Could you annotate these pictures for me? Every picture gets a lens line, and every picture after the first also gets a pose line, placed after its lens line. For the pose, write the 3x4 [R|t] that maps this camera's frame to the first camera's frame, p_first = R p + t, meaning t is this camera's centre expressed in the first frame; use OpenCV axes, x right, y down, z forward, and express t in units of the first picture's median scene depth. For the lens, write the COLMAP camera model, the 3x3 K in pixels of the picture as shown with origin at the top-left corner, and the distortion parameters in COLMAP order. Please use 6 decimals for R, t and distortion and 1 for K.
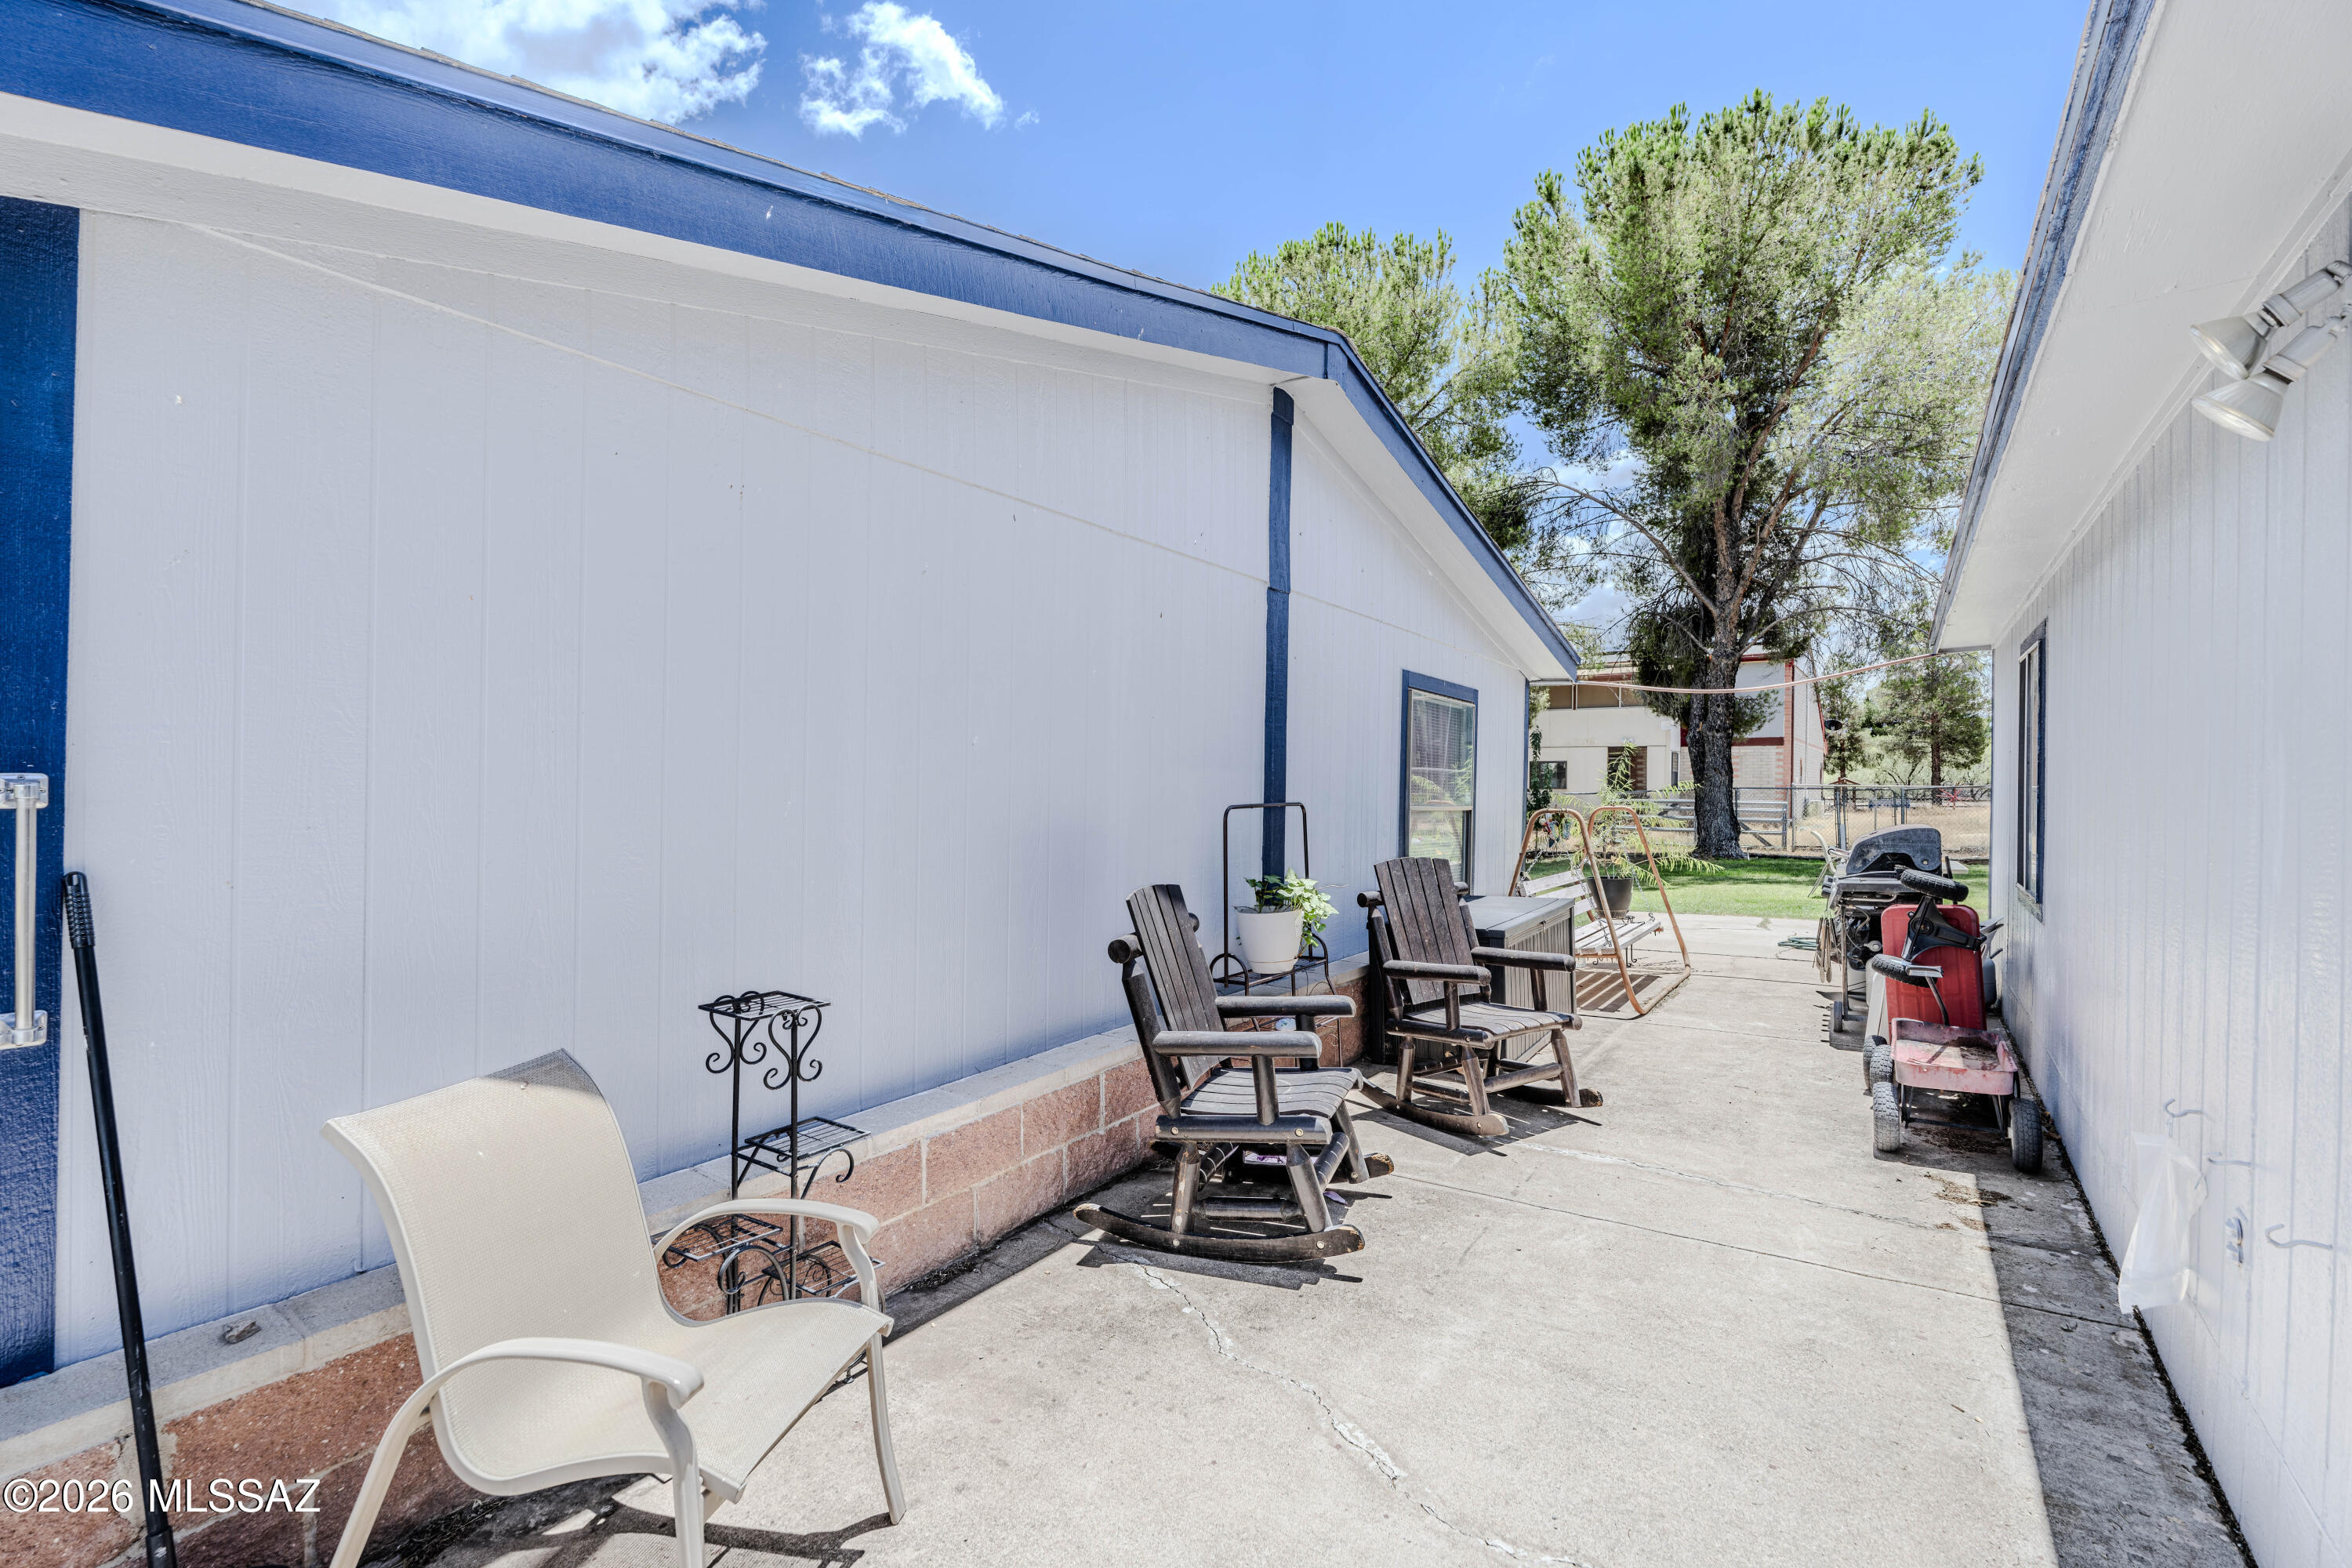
lens RADIAL K [[1021.6, 0, 1173.8], [0, 1021.6, 783.1], [0, 0, 1]] dist [-0.008119, 0.001340]
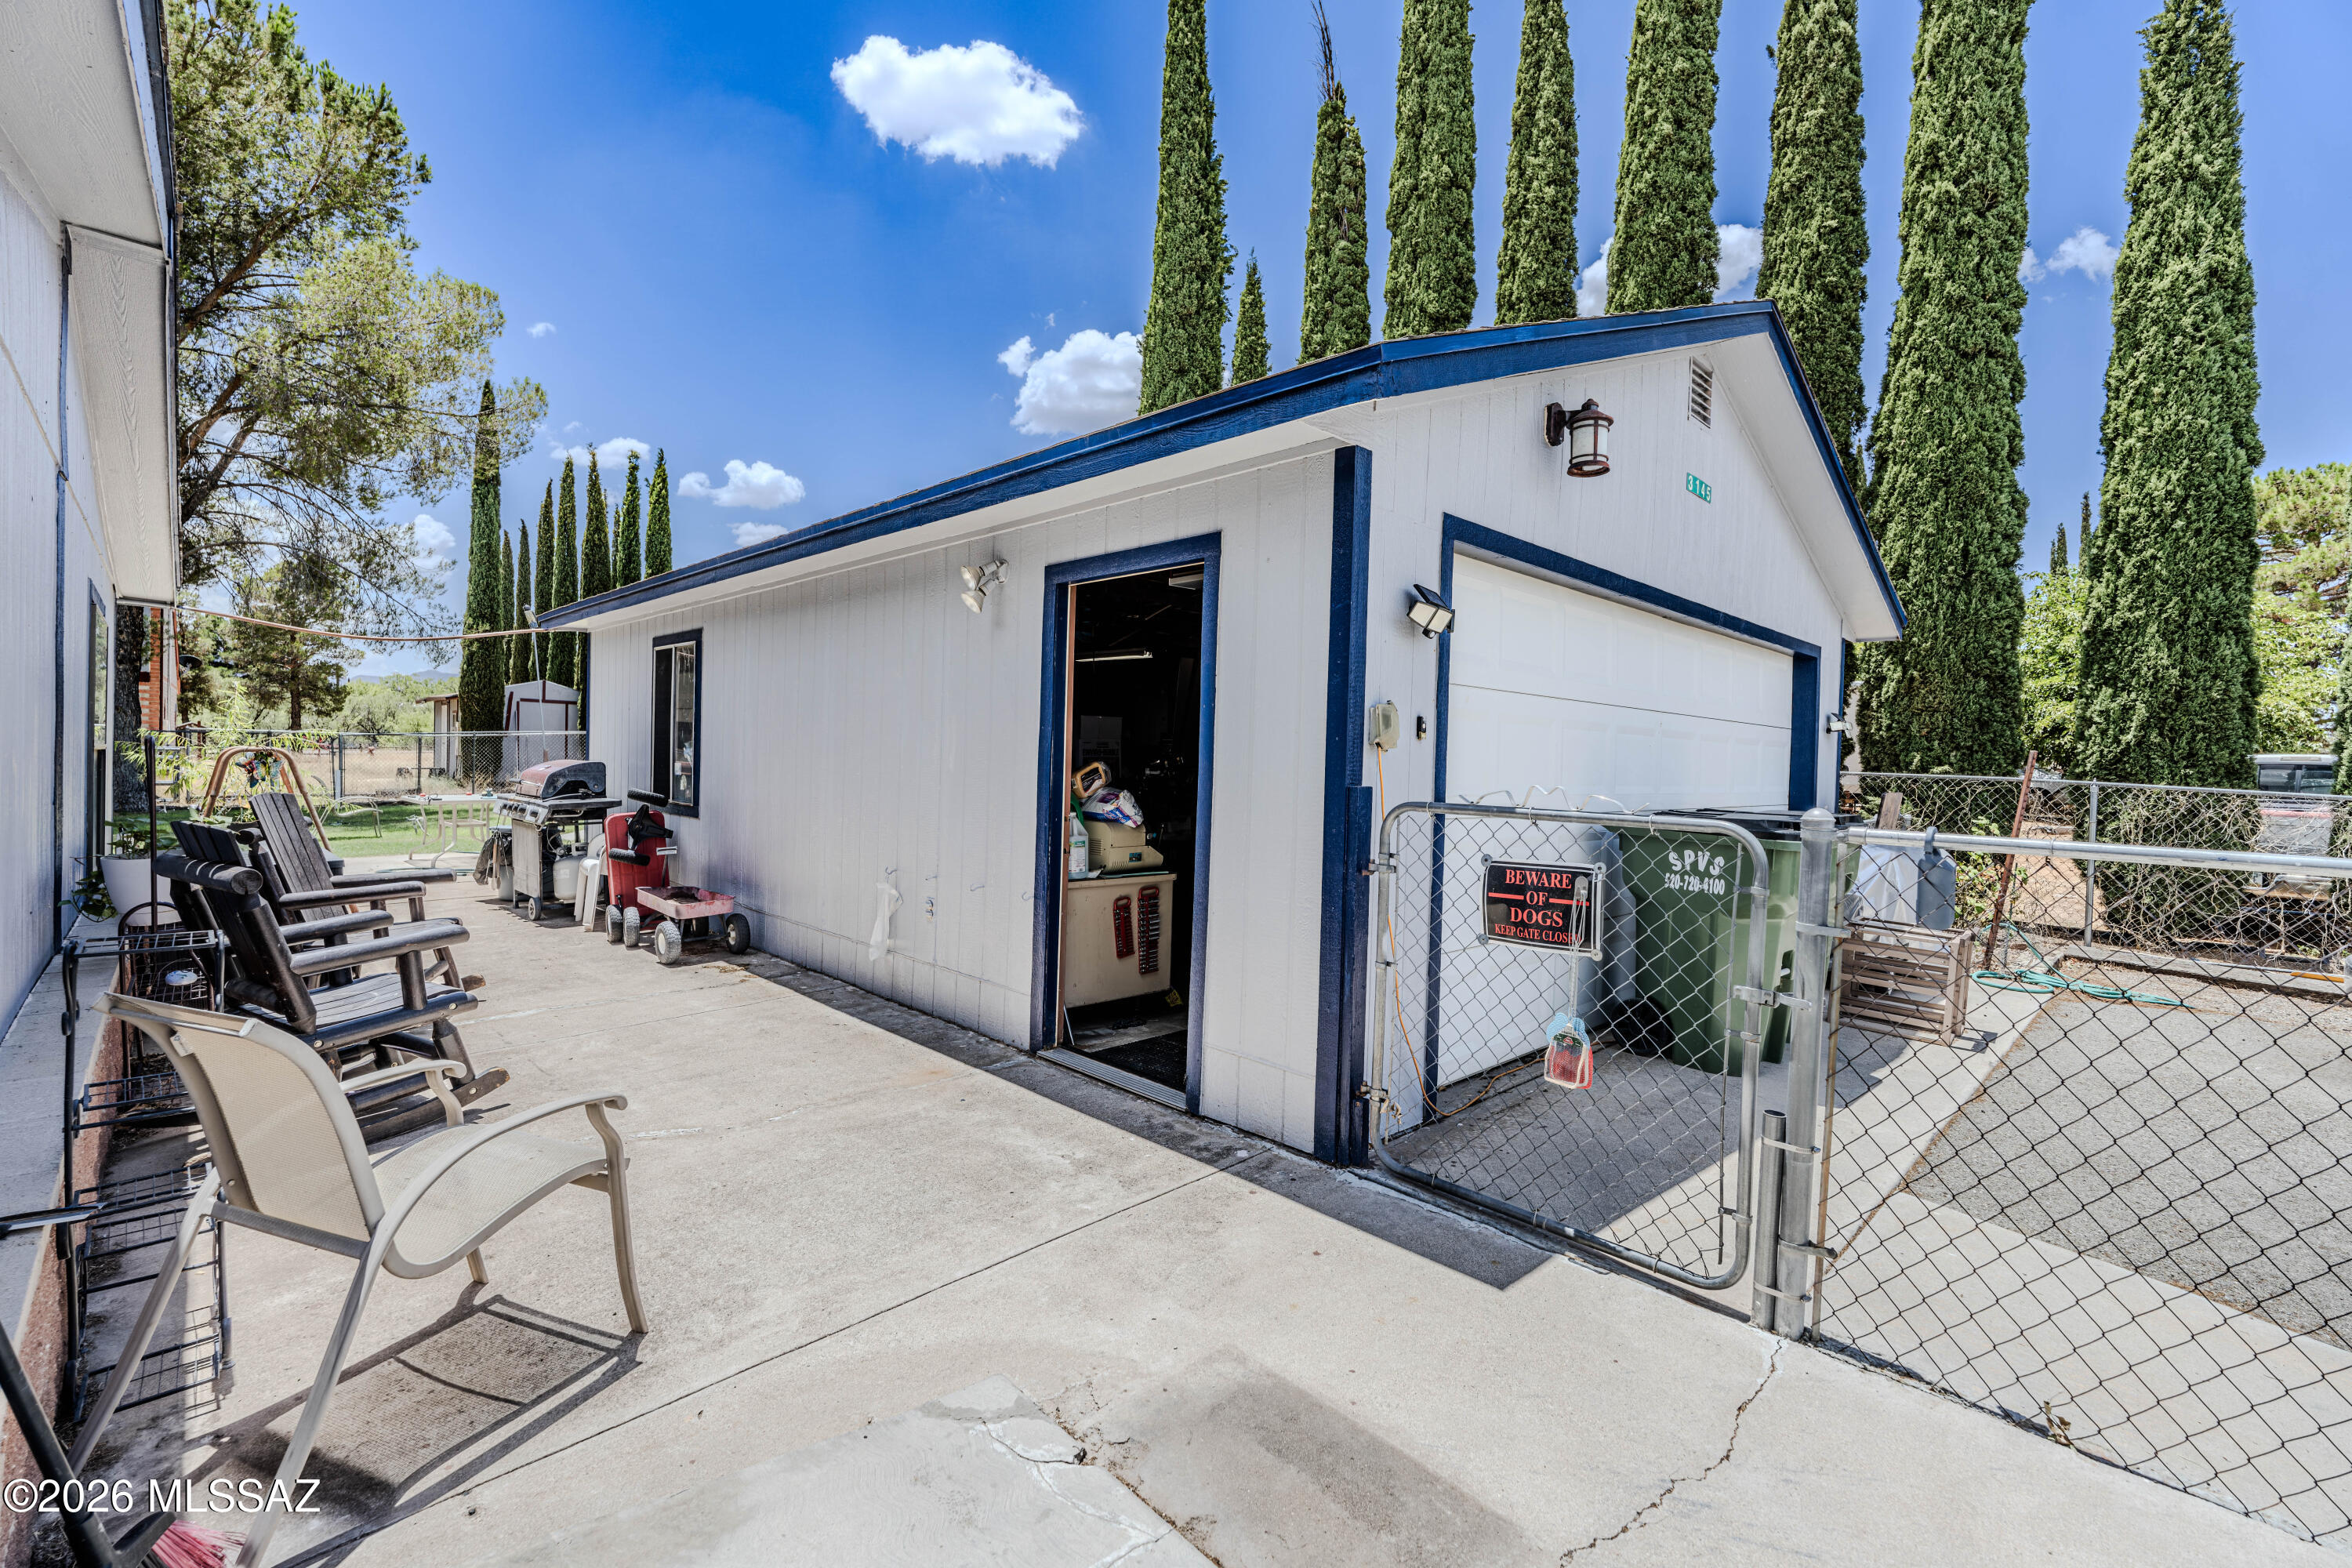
lens RADIAL K [[1021.6, 0, 1190.1], [0, 1021.6, 778.8], [0, 0, 1]] dist [-0.008119, 0.001340]
pose [[0.167639, -0.023834, 0.985560, -0.172138], [-0.020705, 0.999402, 0.027691, 0.004265], [-0.985631, -0.025048, 0.167046, -0.010184]]
